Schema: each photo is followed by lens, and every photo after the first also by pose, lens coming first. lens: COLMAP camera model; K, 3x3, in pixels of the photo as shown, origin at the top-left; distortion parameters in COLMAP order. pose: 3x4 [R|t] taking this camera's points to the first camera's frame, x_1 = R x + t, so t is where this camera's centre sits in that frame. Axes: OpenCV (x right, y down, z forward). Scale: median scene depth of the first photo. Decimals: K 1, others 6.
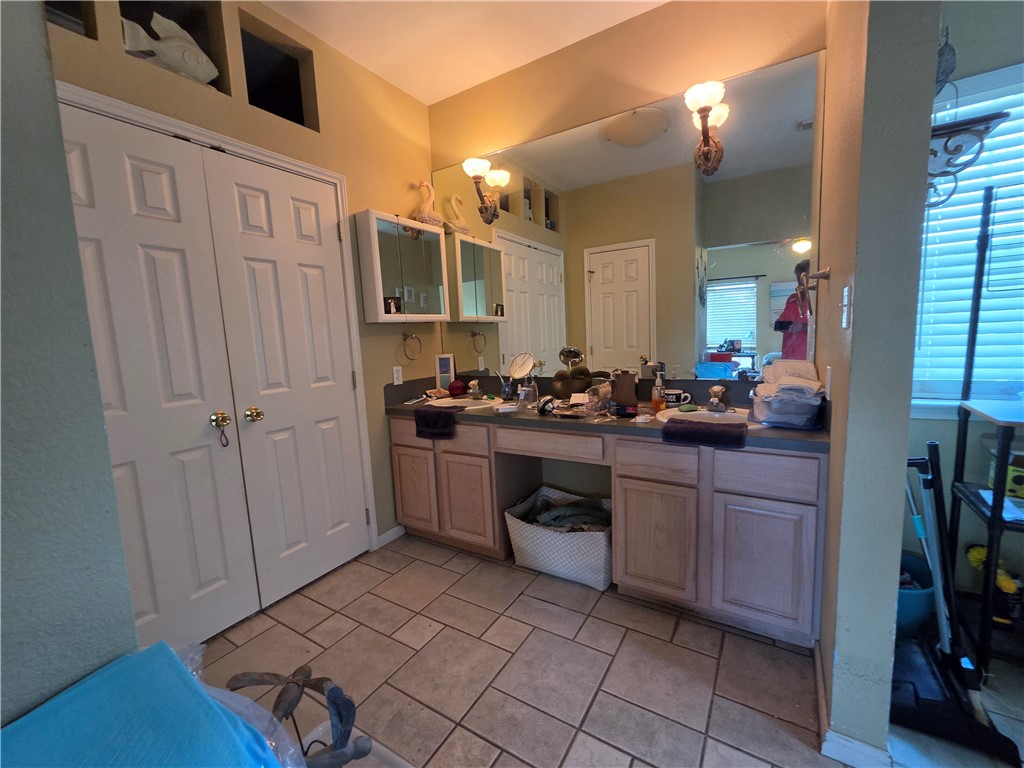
lens RADIAL K [[422.9, 0, 505.7], [0, 422.9, 384.4], [0, 0, 1]] dist [-0.002260, 0.002236]
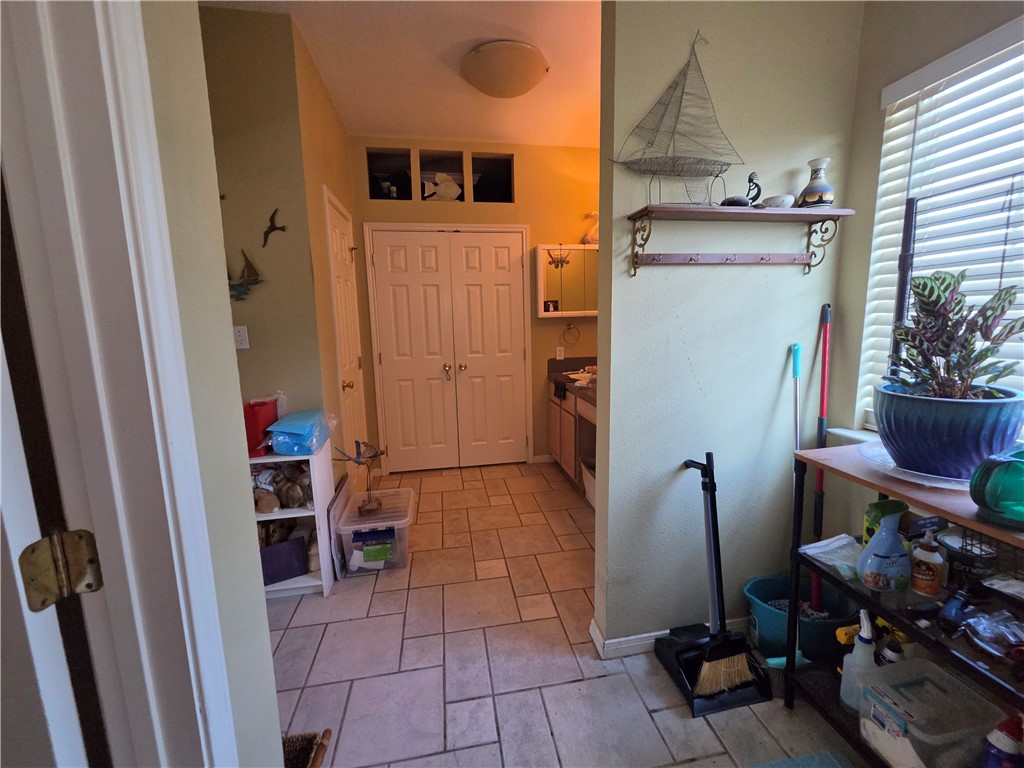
lens RADIAL K [[422.9, 0, 514.2], [0, 422.9, 379.8], [0, 0, 1]] dist [-0.002260, 0.002236]
pose [[0.669954, 0.140002, -0.729082, 1.048803], [-0.097283, 0.990145, 0.100740, -0.091559], [0.736001, 0.003436, 0.676972, -0.145186]]
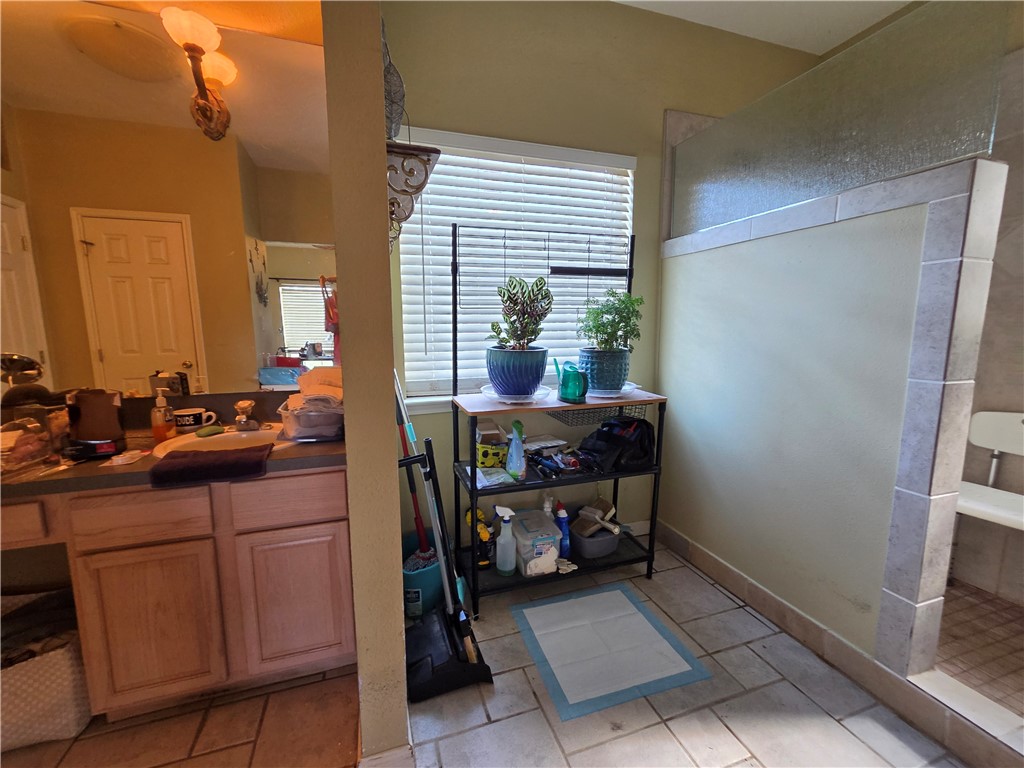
lens RADIAL K [[422.9, 0, 504.8], [0, 422.9, 385.3], [0, 0, 1]] dist [-0.002260, 0.002236]
pose [[0.637936, -0.065635, 0.767287, 0.200026], [0.066958, 0.997315, 0.029642, -0.016793], [-0.767173, 0.032466, 0.640619, 0.081657]]
